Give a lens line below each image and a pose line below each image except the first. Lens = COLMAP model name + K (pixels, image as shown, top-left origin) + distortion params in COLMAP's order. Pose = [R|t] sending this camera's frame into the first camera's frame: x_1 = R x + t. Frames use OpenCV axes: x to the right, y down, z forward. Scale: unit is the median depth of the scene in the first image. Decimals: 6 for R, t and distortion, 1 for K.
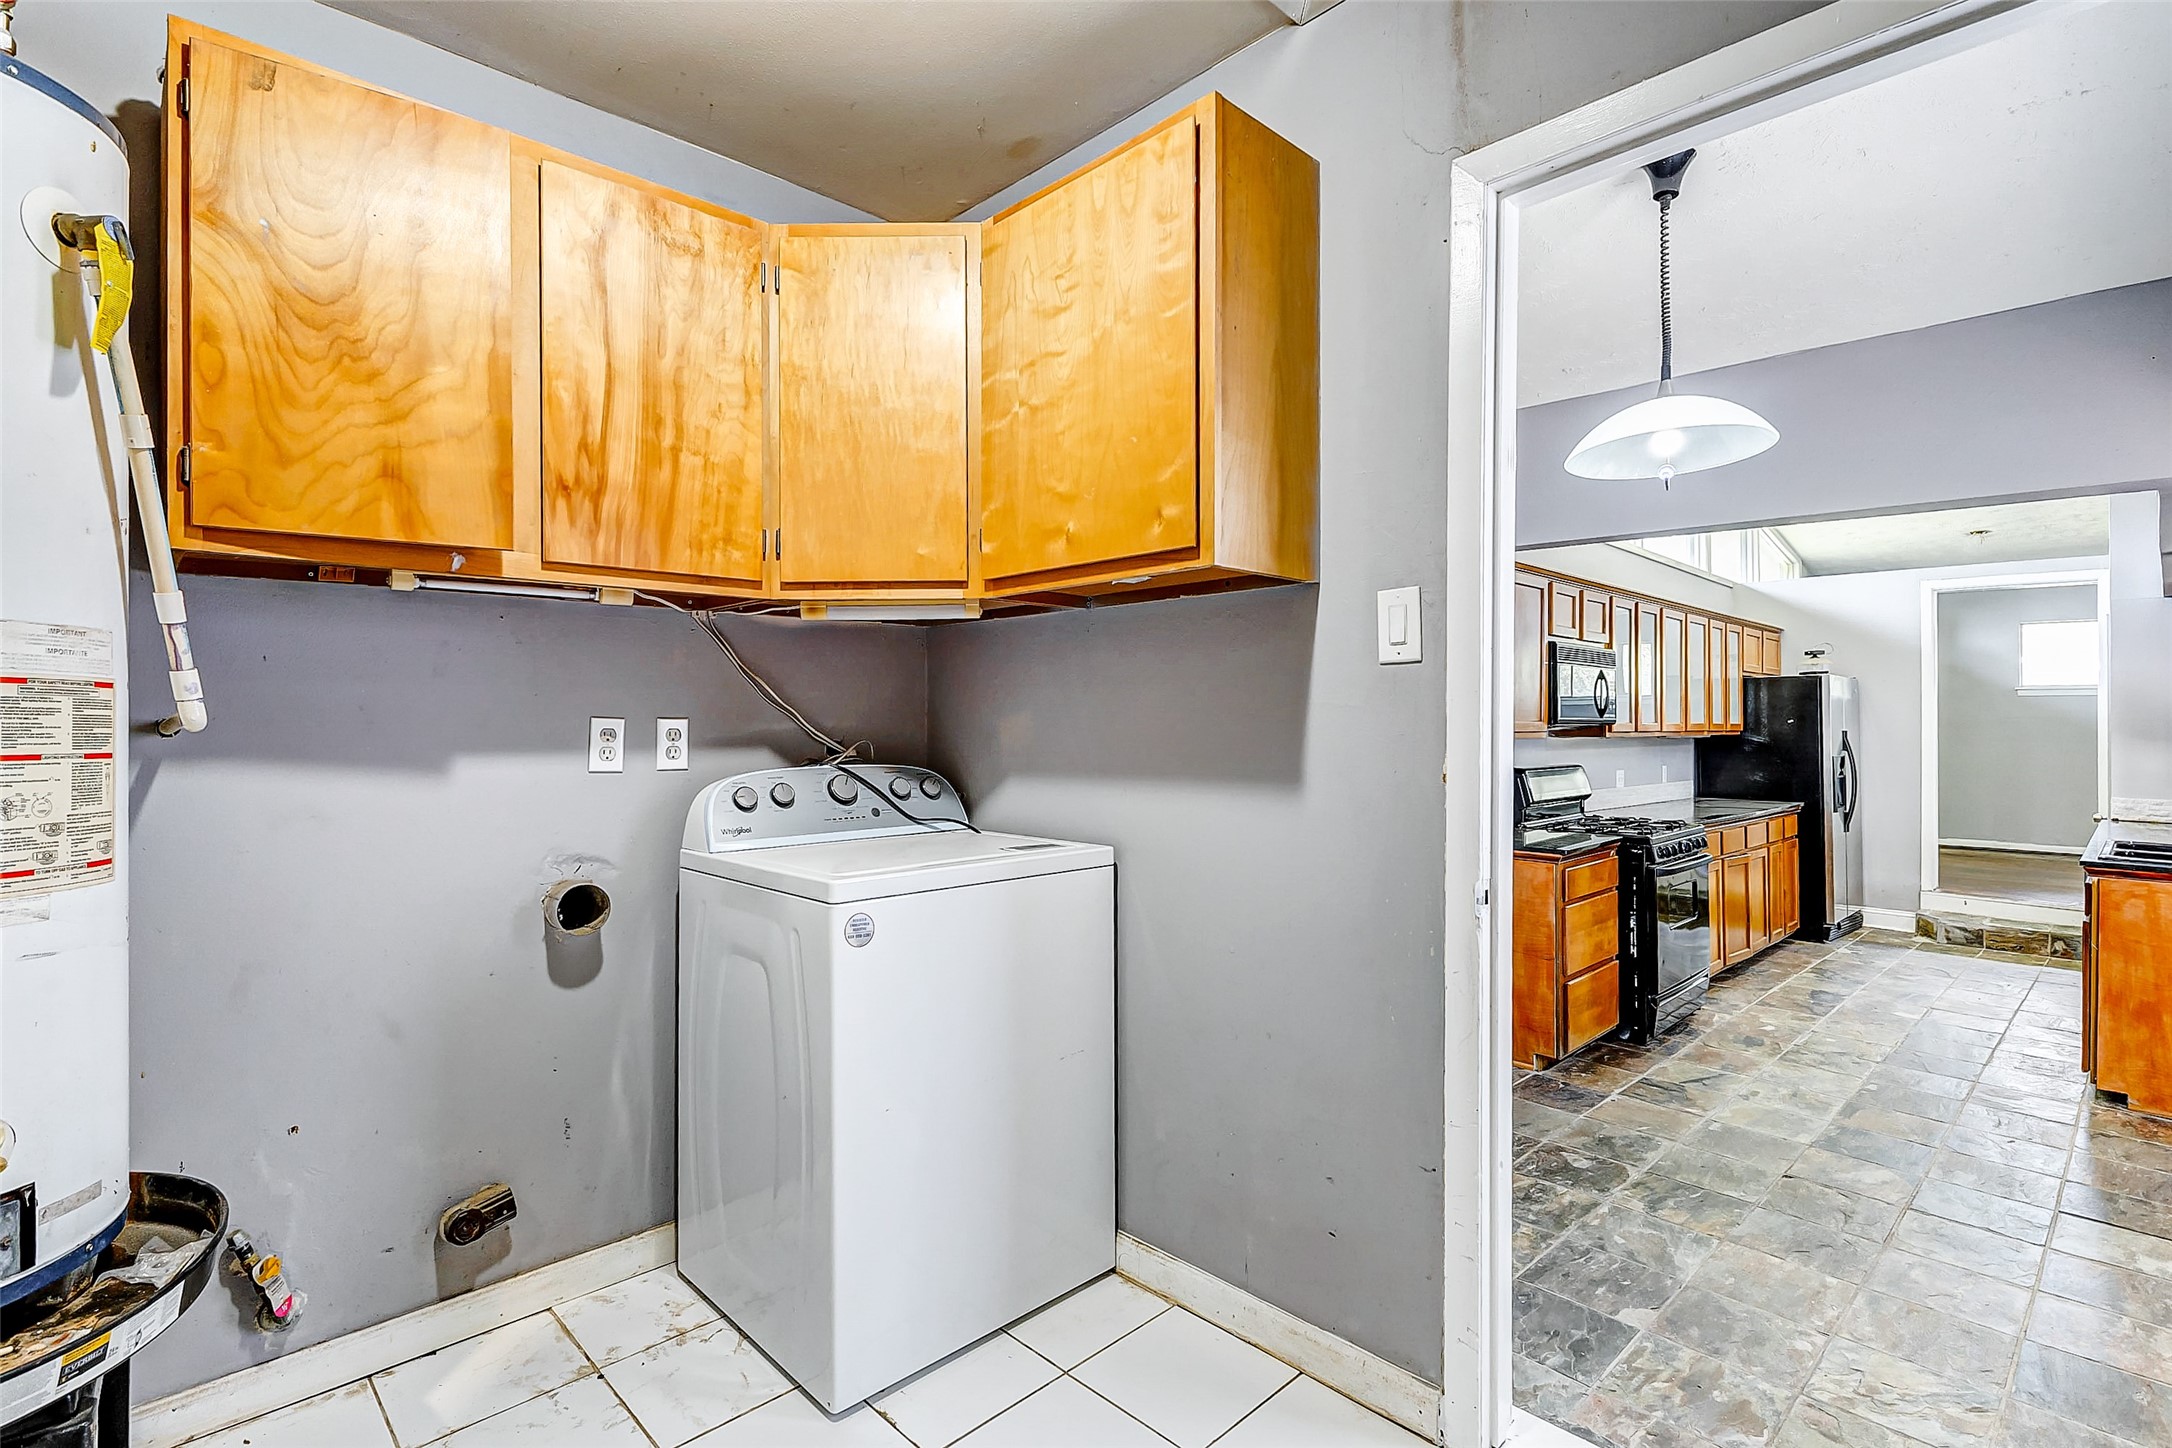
lens RADIAL K [[1006.6, 0, 1086.0], [0, 1006.6, 724.0], [0, 0, 1]] dist [-0.002271, -0.000207]
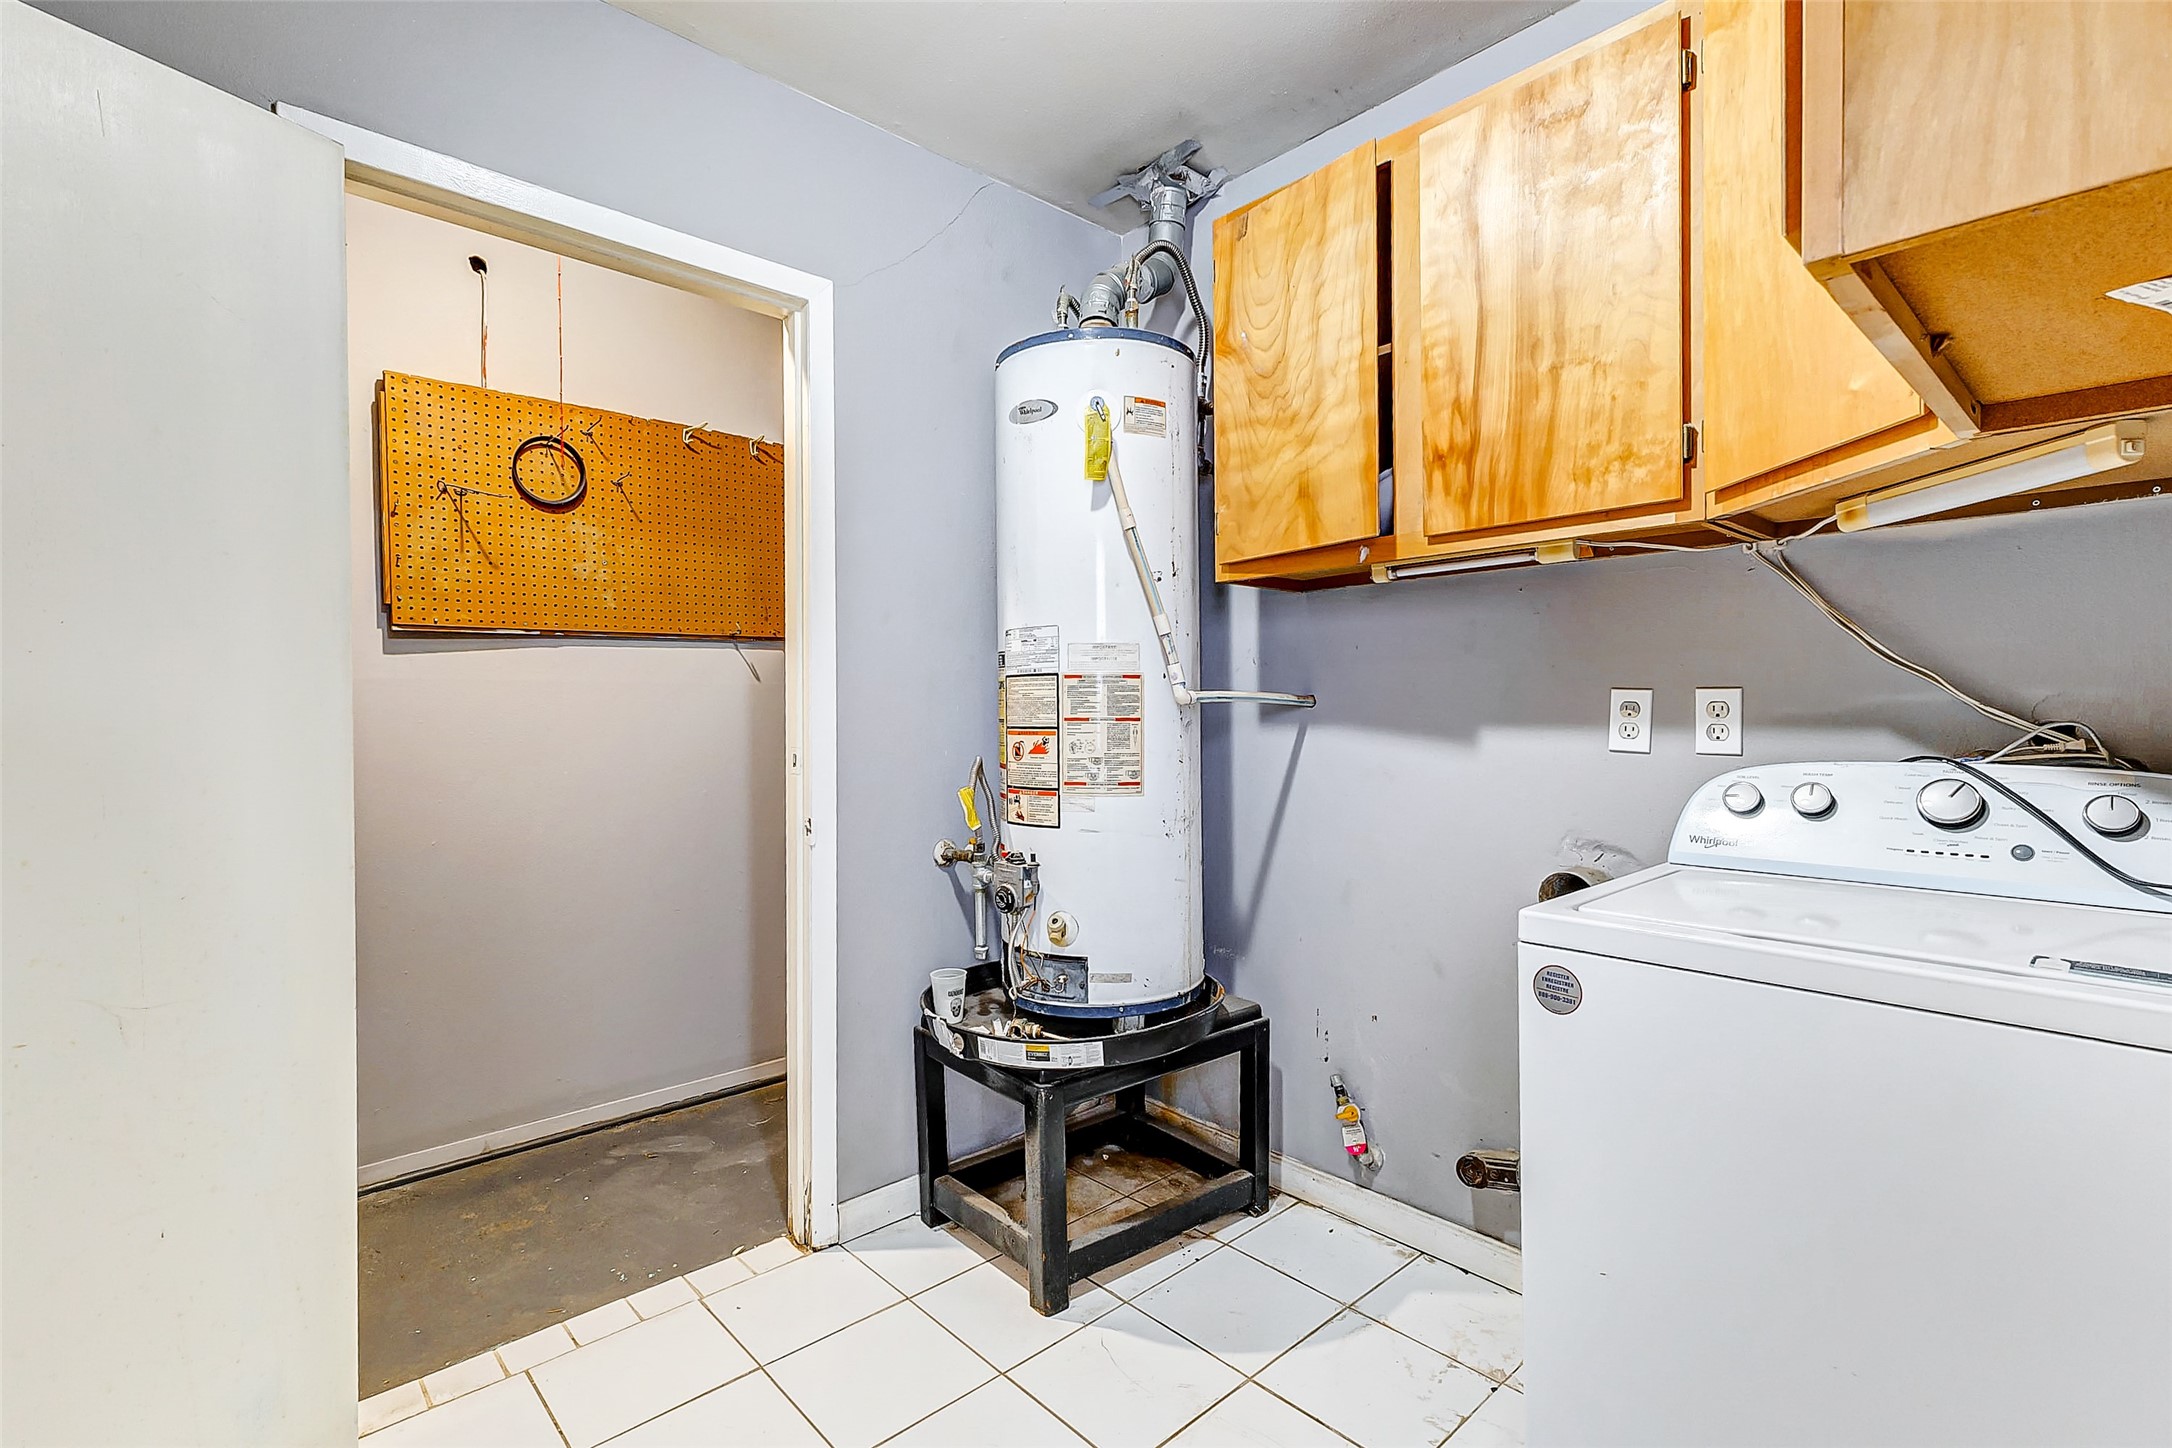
lens RADIAL K [[973.8, 0, 1112.3], [0, 973.8, 722.2], [0, 0, 1]] dist [0.012615, -0.000071]
pose [[0.006872, 0.020999, -0.999756, 0.424024], [0.007891, 0.999747, 0.021053, 0.001351], [0.999945, -0.008034, 0.006705, 0.645639]]
